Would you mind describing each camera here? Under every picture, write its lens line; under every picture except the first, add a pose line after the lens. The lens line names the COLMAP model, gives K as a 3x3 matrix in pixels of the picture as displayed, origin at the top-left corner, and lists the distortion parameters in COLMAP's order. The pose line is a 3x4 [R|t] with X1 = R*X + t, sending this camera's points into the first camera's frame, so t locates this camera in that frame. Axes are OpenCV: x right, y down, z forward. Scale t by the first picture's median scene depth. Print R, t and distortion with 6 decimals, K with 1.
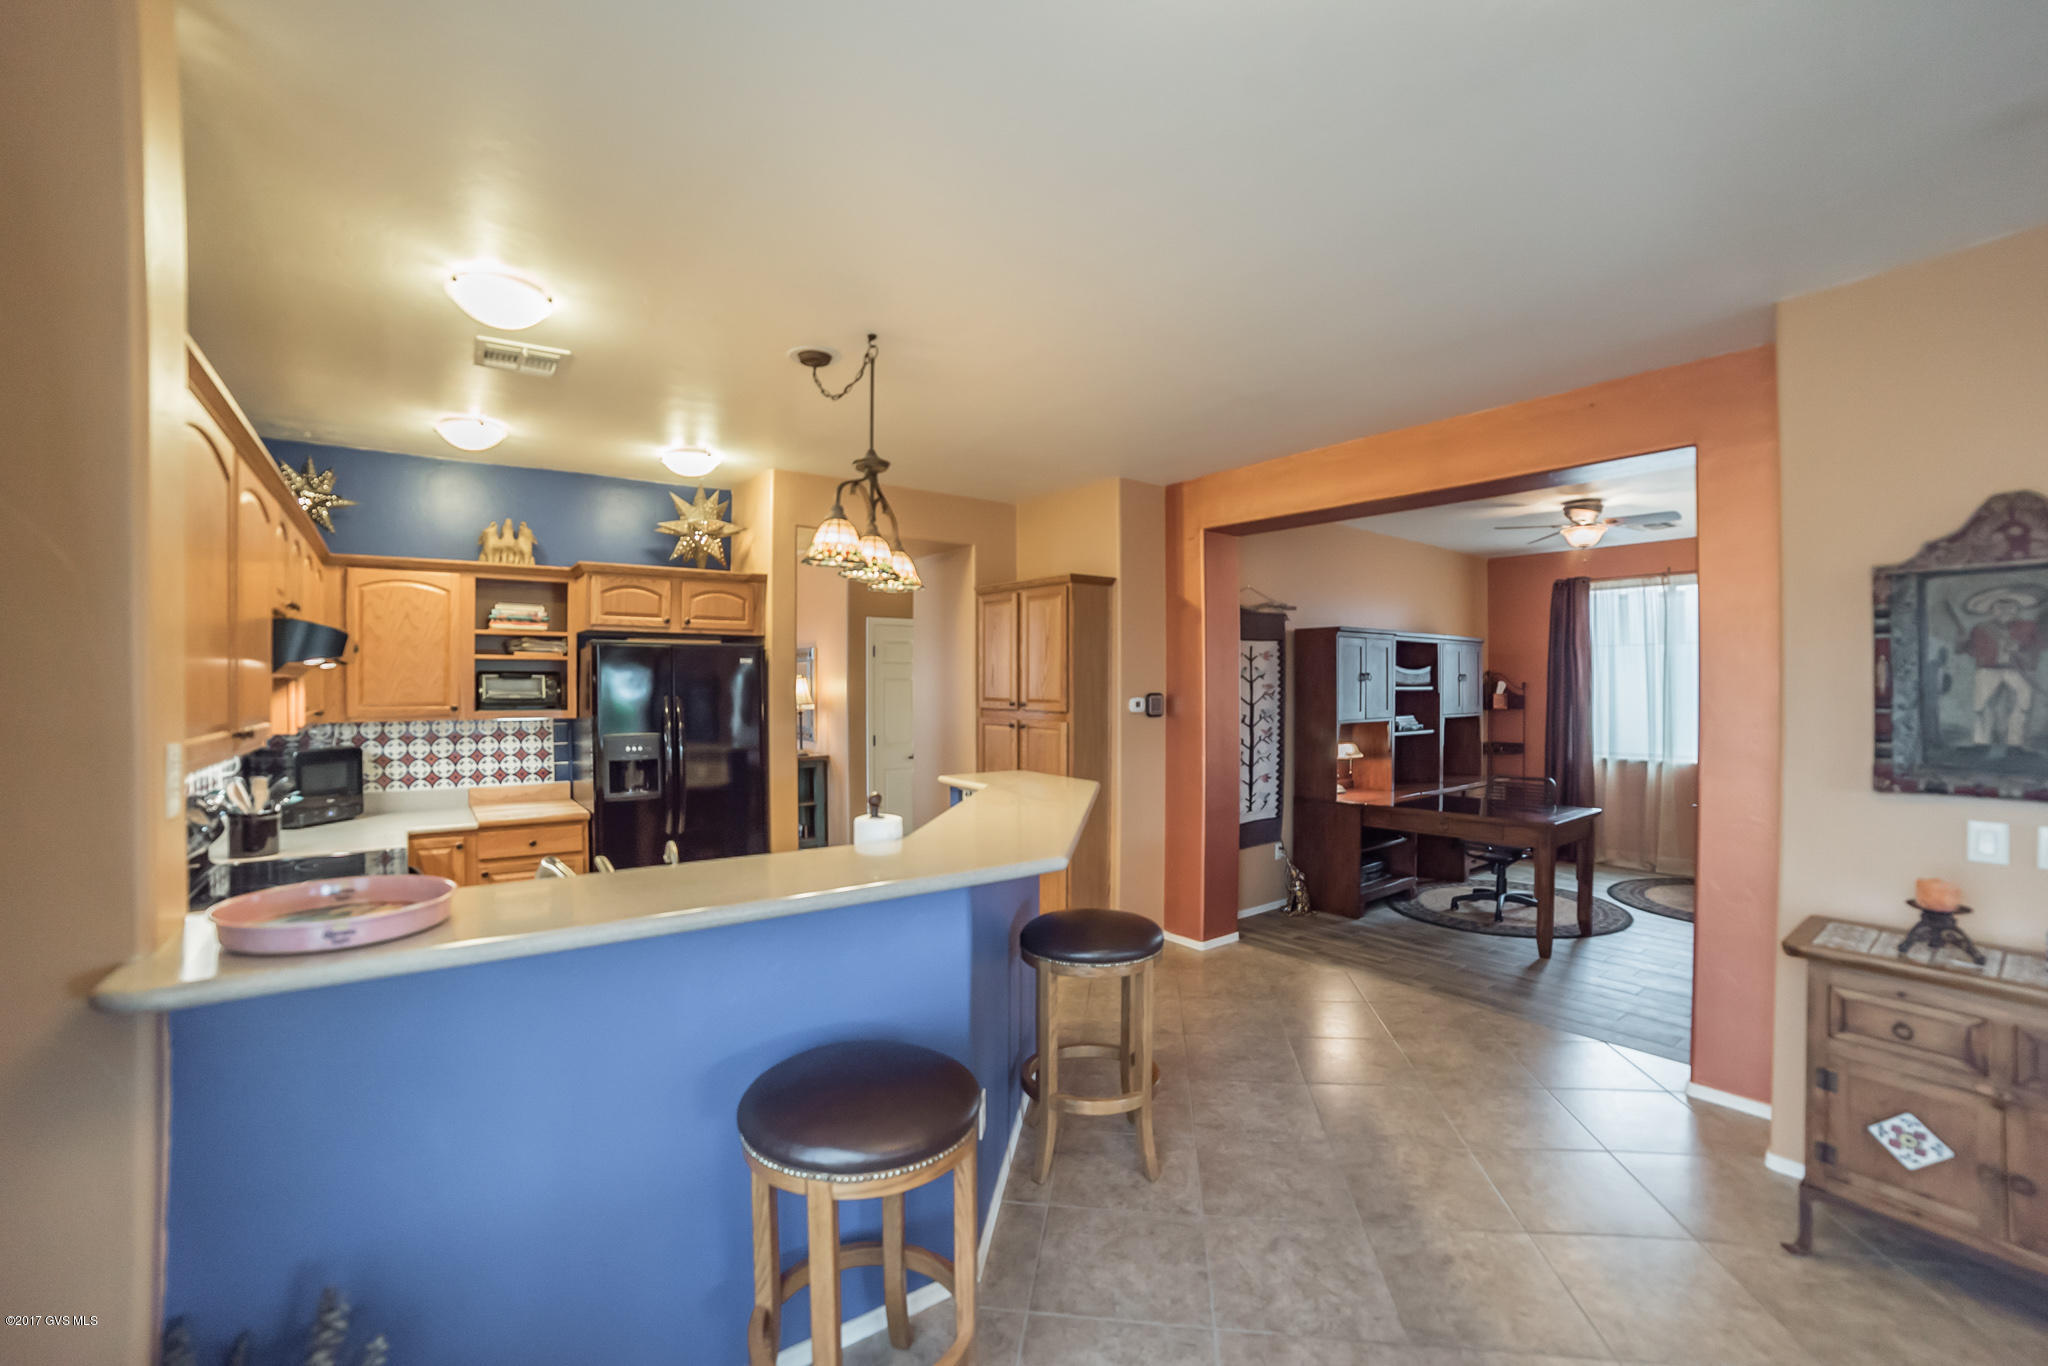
lens RADIAL K [[821.9, 0, 1024.0], [0, 821.9, 683.0], [0, 0, 1]] dist [-0.001550, 0.000027]
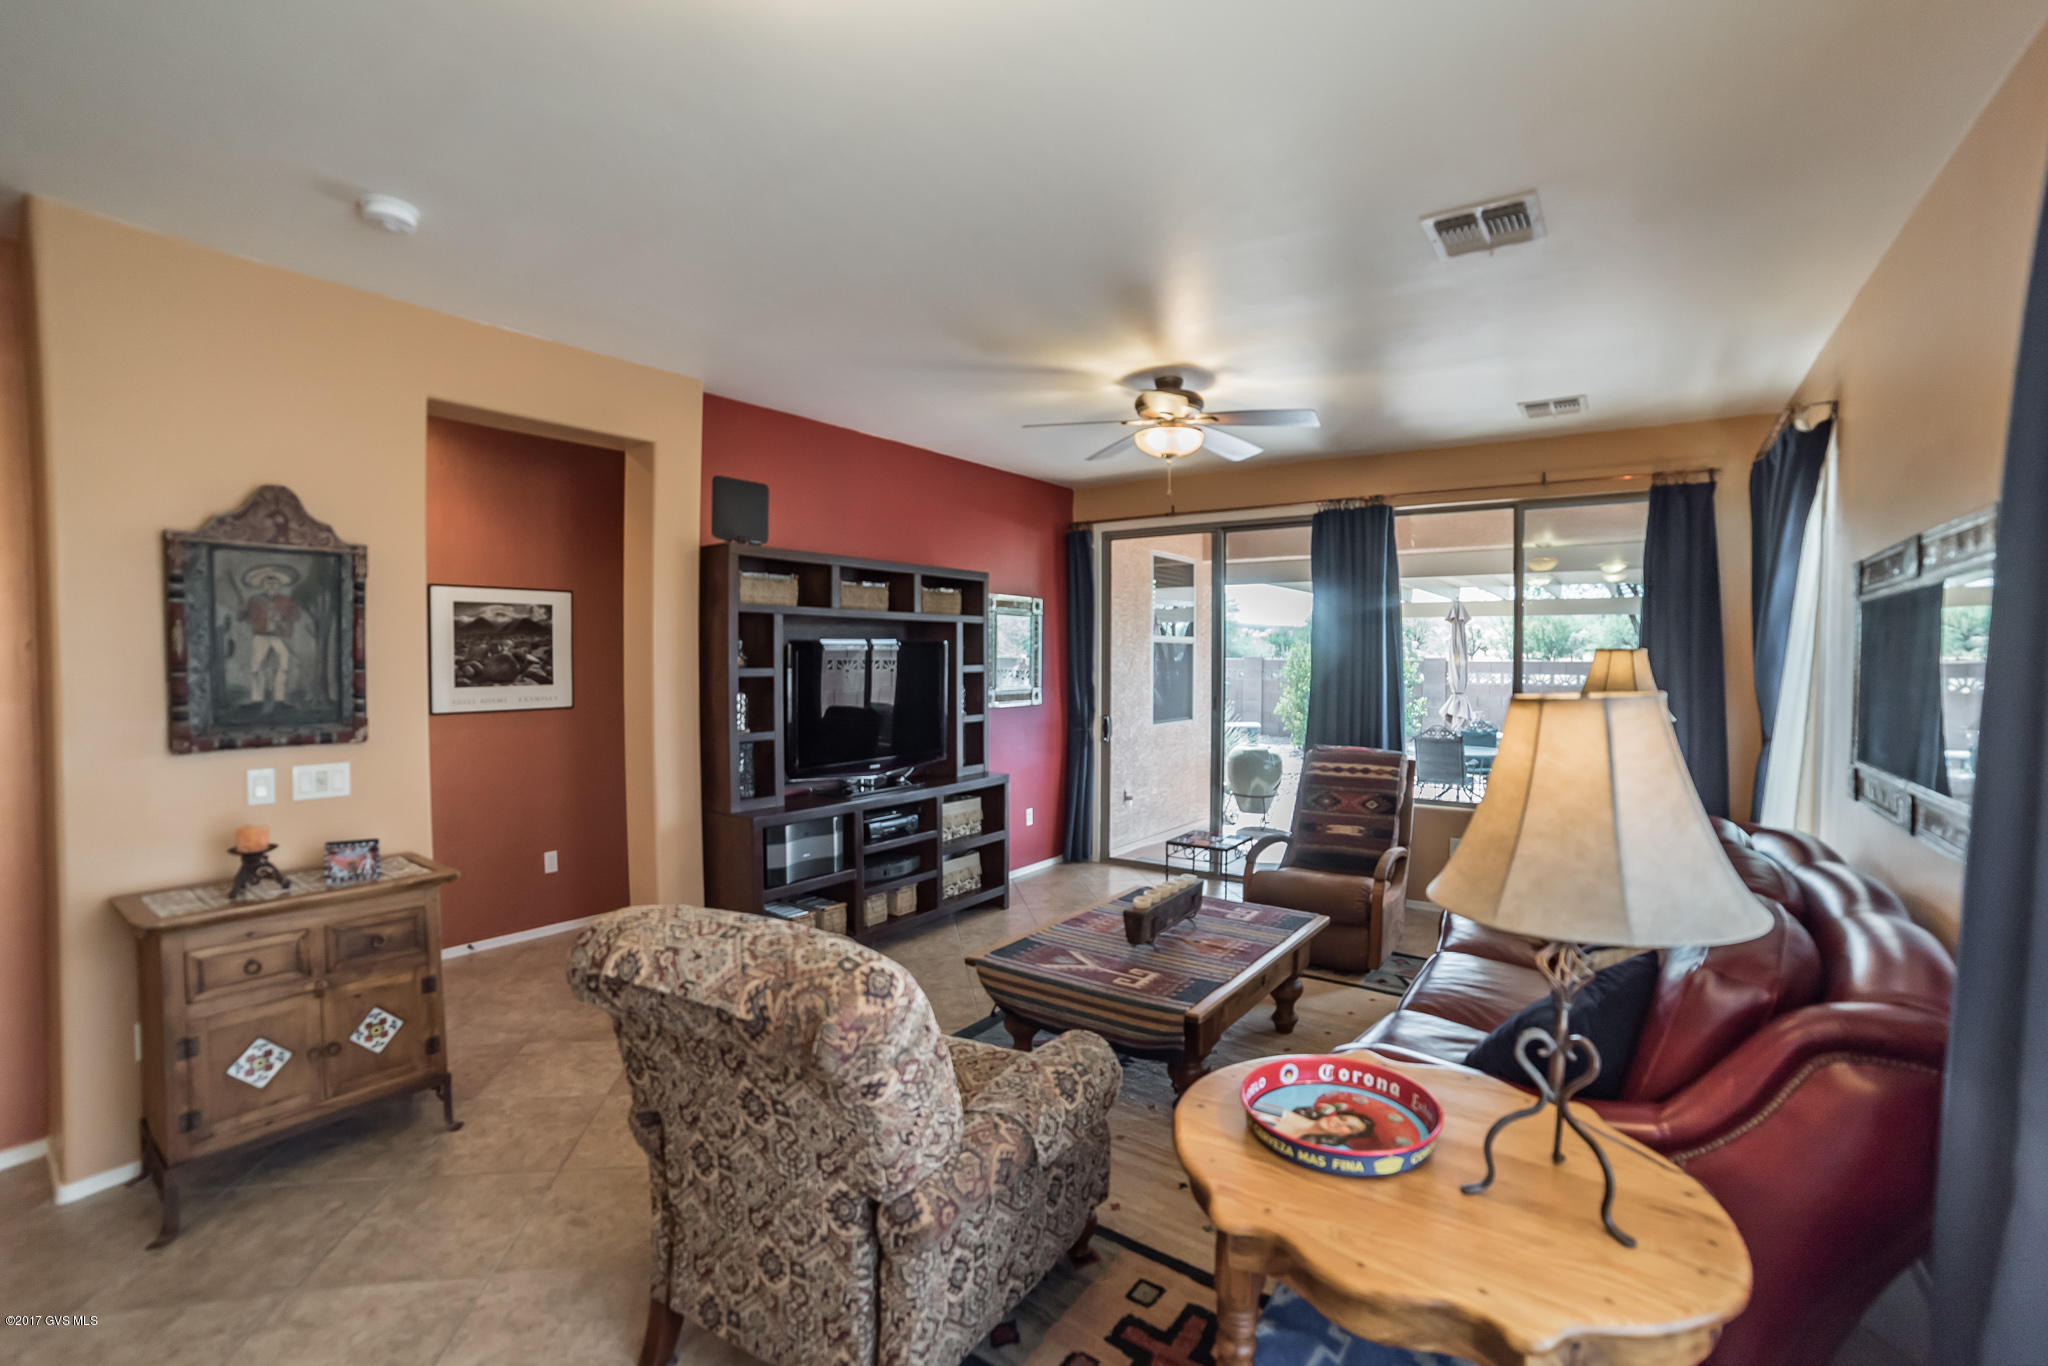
lens RADIAL K [[944.9, 0, 1024.0], [0, 944.9, 683.0], [0, 0, 1]] dist [0.002142, 0.000368]
pose [[-0.336183, -0.026354, 0.941428, -0.398478], [-0.004208, 0.999640, 0.026481, 0.008873], [-0.941787, 0.004940, -0.336173, 0.406944]]
